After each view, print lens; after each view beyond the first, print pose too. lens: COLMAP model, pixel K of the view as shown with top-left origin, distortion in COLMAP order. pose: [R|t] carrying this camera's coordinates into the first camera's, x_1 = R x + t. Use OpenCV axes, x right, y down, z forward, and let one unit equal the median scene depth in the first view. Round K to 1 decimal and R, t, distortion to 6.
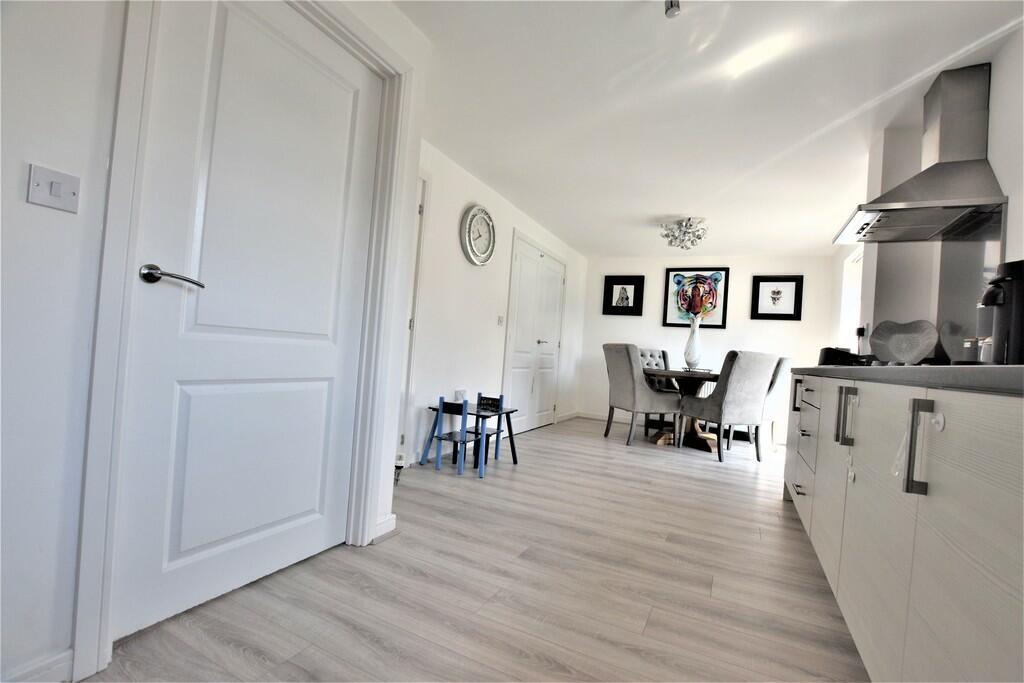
lens RADIAL K [[447.2, 0, 516.0], [0, 447.2, 345.0], [0, 0, 1]] dist [-0.031228, 0.000529]
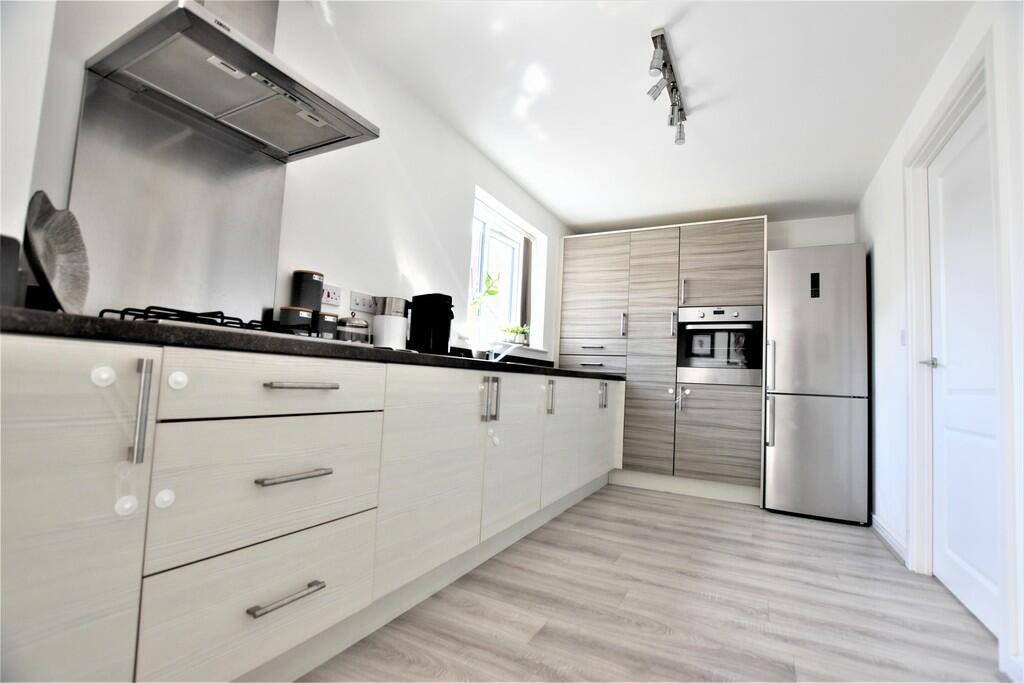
lens RADIAL K [[447.2, 0, 516.0], [0, 447.2, 345.0], [0, 0, 1]] dist [-0.031228, 0.000529]
pose [[-0.991806, -0.122358, 0.036729, 0.585899], [-0.125137, 0.988358, -0.086543, 0.096772], [-0.025712, -0.090430, -0.995571, 2.105426]]
